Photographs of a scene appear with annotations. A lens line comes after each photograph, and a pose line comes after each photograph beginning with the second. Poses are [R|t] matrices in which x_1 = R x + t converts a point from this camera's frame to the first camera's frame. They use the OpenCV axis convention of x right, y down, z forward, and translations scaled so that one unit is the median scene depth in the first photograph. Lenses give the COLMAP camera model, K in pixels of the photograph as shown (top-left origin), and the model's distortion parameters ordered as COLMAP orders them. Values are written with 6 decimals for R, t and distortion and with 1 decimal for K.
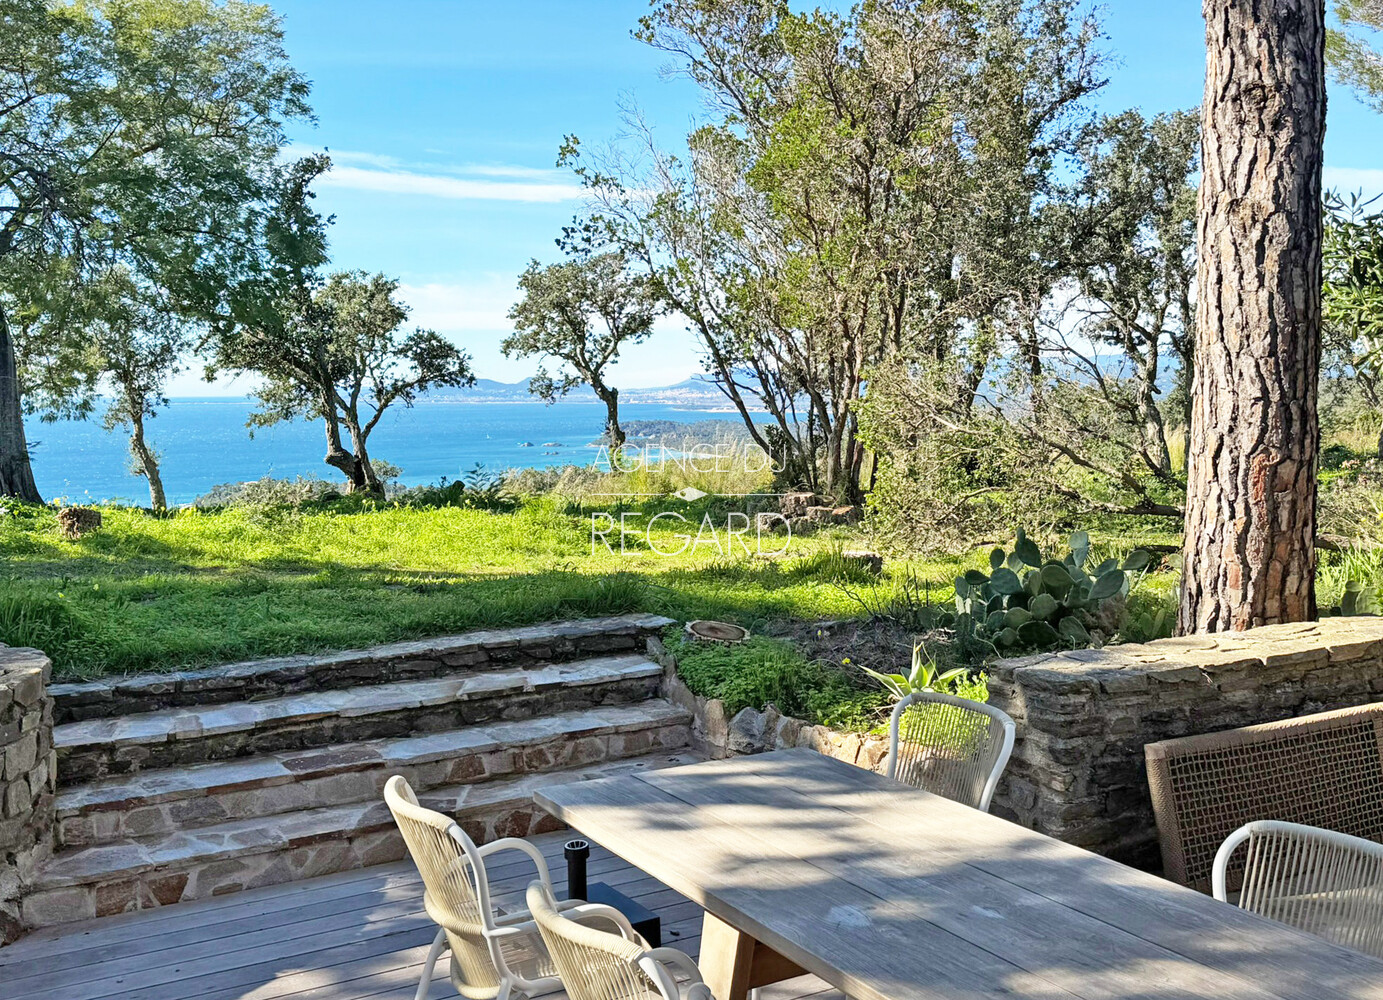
lens RADIAL K [[1725.2, 0, 691.9], [0, 1725.2, 504.4], [0, 0, 1]] dist [0.163940, 0.000000]
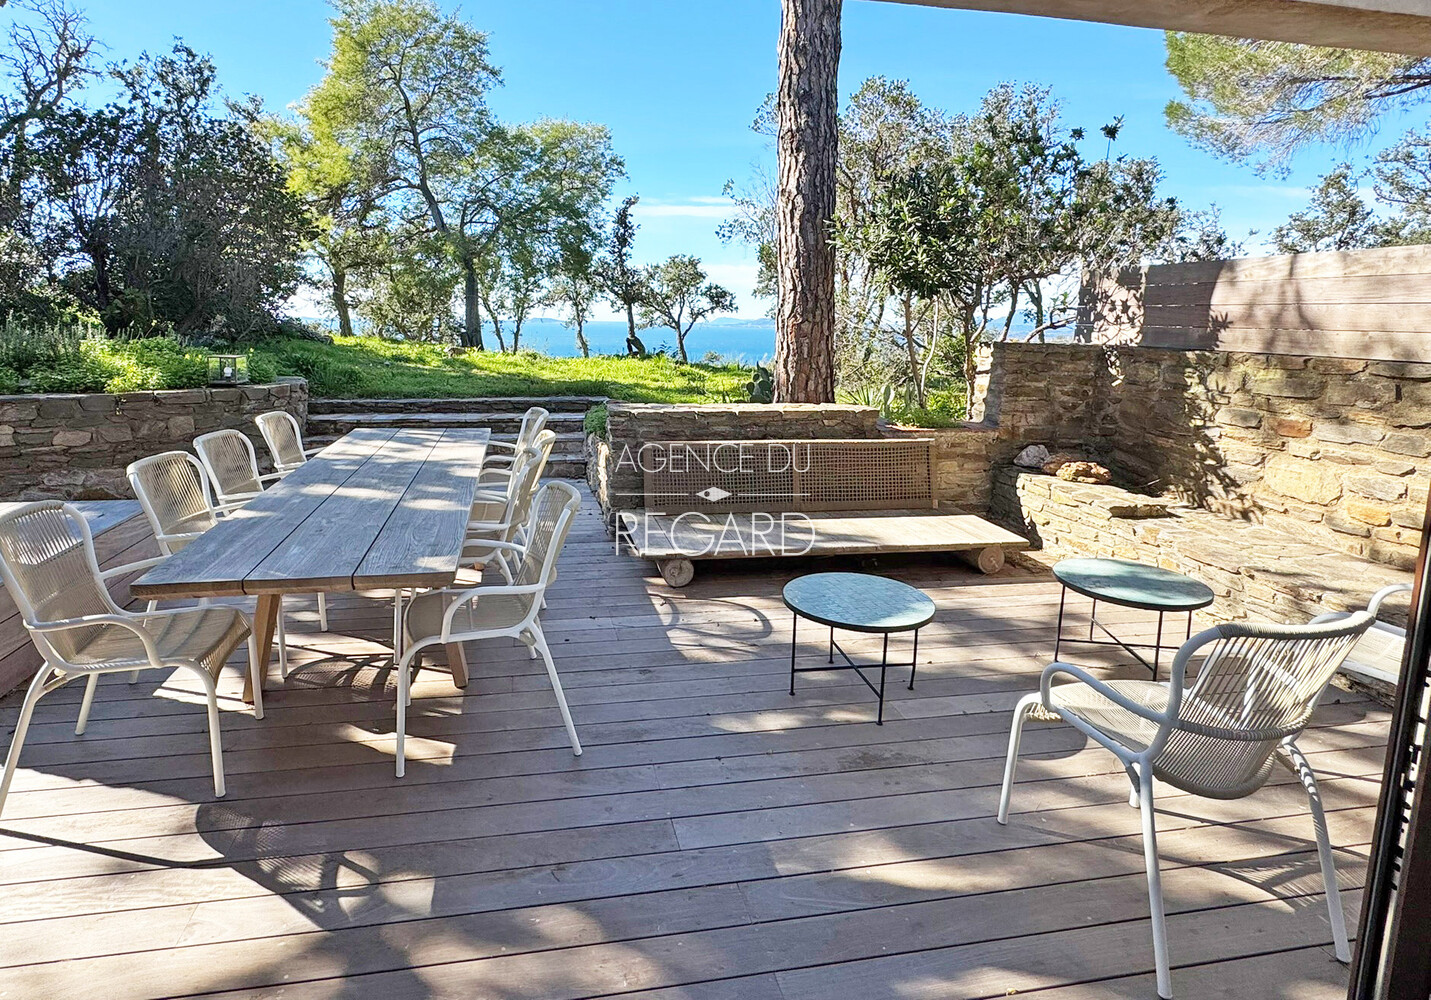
lens RADIAL K [[922.6, 0, 715.9], [0, 922.6, 496.2], [0, 0, 1]] dist [-0.010432, 0.000038]
pose [[0.915717, 0.095232, -0.390375, 0.668348], [-0.056008, 0.992276, 0.110685, 0.061108], [0.397901, -0.079492, 0.913978, -0.015233]]
